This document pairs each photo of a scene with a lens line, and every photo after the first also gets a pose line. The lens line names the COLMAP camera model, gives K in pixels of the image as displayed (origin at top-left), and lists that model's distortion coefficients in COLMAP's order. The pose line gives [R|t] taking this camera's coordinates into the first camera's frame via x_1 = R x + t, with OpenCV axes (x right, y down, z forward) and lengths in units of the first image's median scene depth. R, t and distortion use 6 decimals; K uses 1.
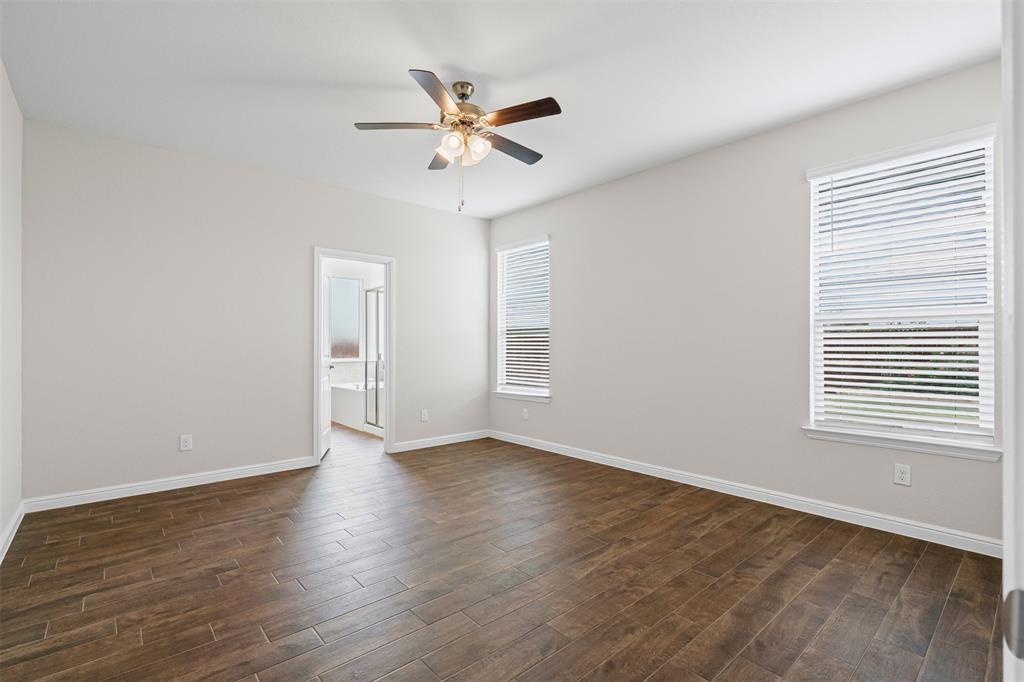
lens RADIAL K [[470.2, 0, 511.6], [0, 470.2, 342.9], [0, 0, 1]] dist [-0.005247, 0.002646]
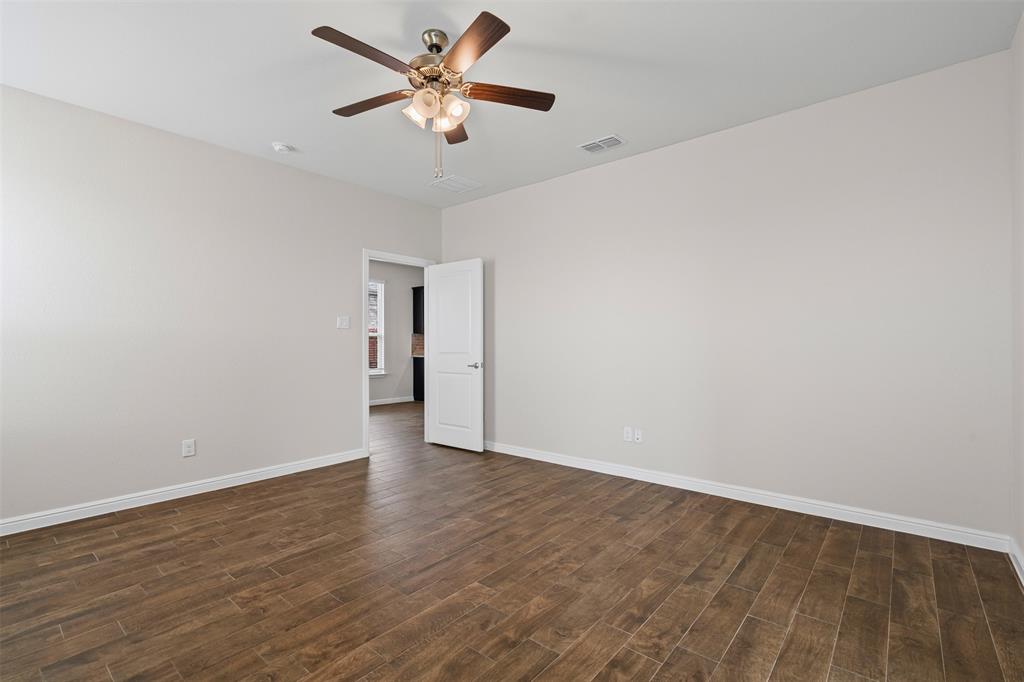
lens RADIAL K [[470.2, 0, 511.2], [0, 470.2, 341.8], [0, 0, 1]] dist [-0.005247, 0.002646]
pose [[-0.989031, 0.003294, -0.147669, -0.124069], [0.004838, 0.999937, -0.010099, 0.015356], [0.147626, -0.010703, -0.988985, 2.093384]]
